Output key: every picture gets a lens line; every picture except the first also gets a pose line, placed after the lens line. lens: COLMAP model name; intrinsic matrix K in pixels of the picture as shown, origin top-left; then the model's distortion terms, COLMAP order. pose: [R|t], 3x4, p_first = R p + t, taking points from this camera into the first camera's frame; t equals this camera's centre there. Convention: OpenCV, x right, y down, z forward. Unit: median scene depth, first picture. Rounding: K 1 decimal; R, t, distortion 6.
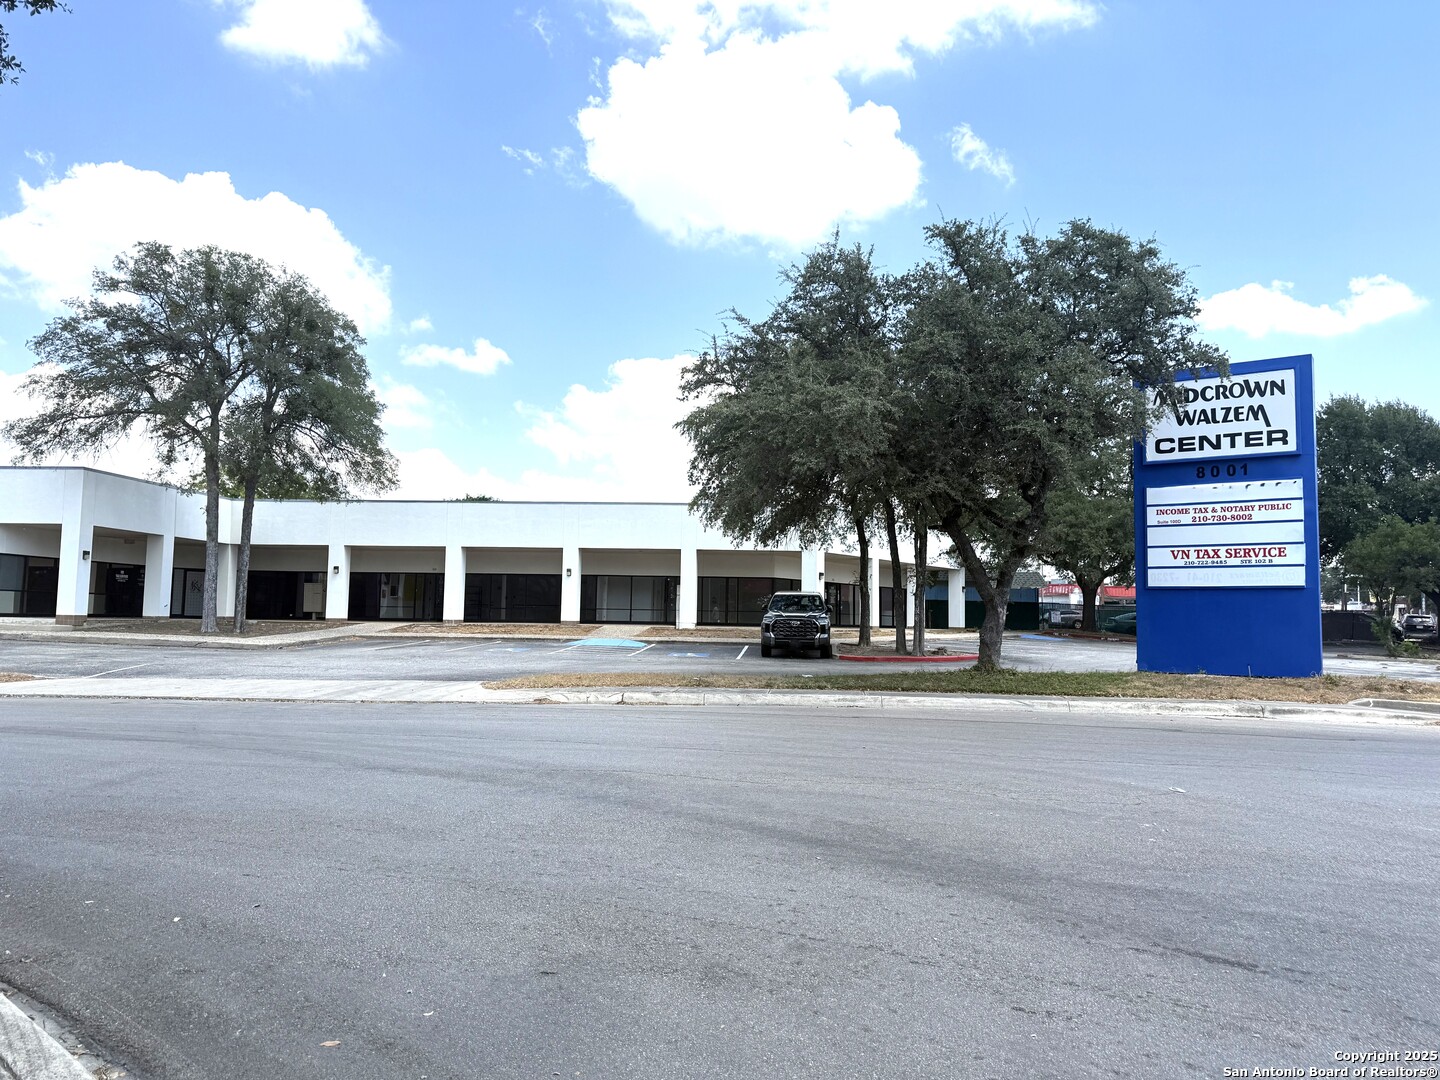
lens RADIAL K [[908.6, 0, 726.8], [0, 908.6, 544.7], [0, 0, 1]] dist [-0.036288, -0.027576]
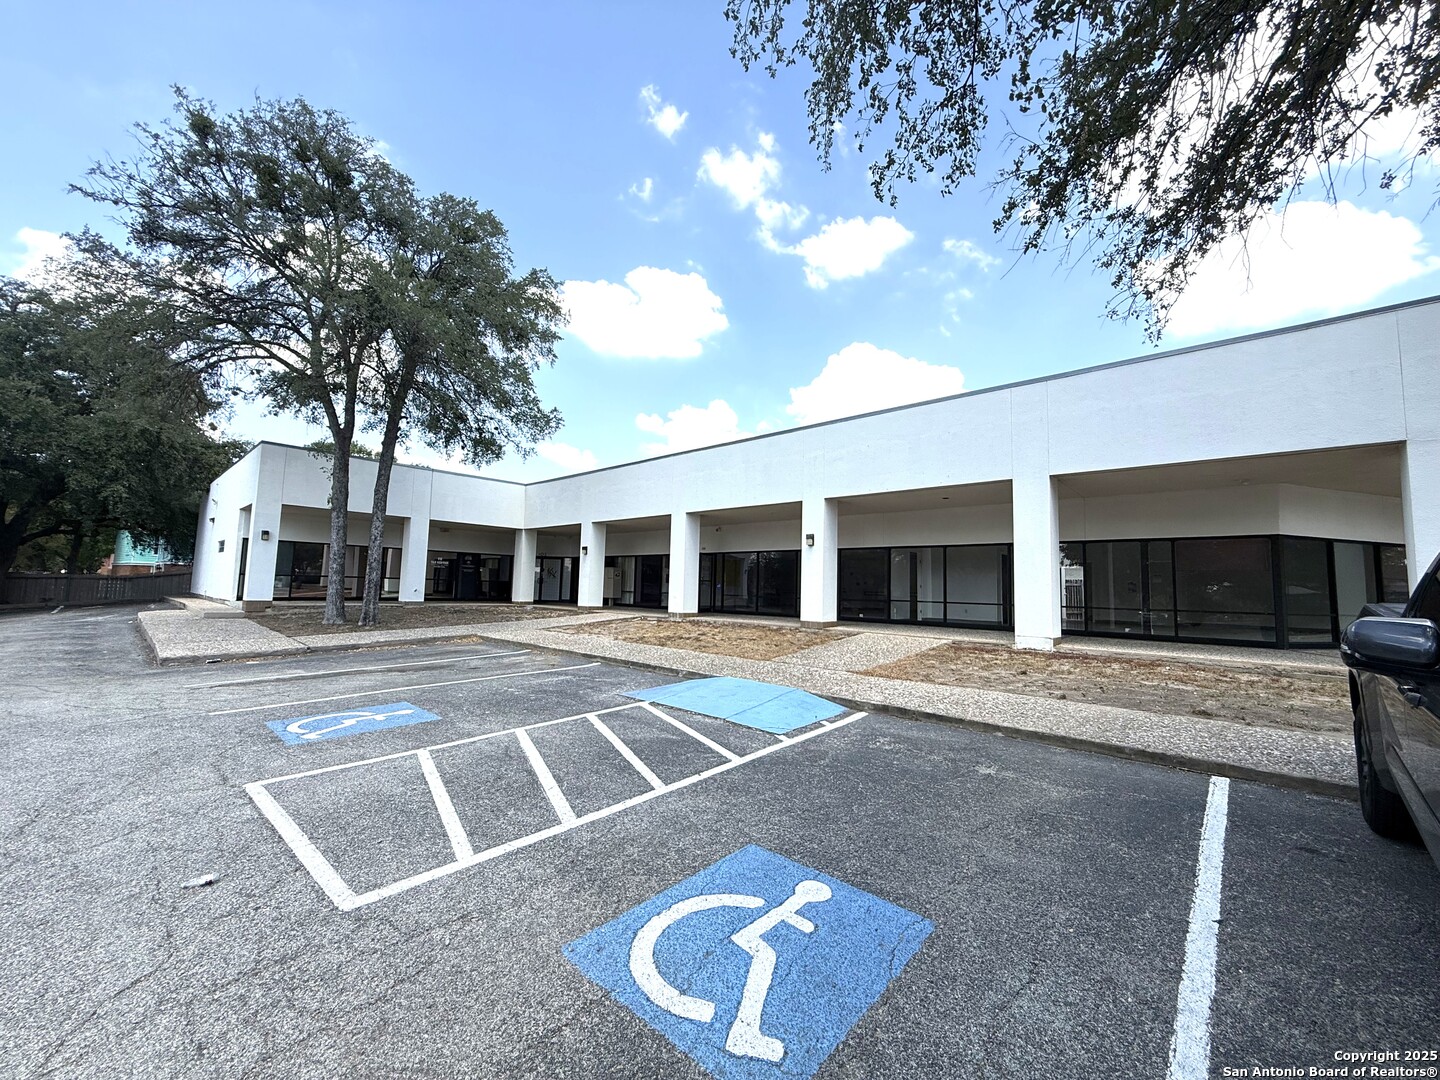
lens RADIAL K [[577.9, 0, 713.6], [0, 577.9, 536.9], [0, 0, 1]] dist [-0.000540, -0.000007]
pose [[0.791221, -0.044272, -0.609925, 0.007973], [0.028822, 0.998967, -0.035122, 0.039638], [0.610850, 0.010210, 0.791680, 0.657240]]
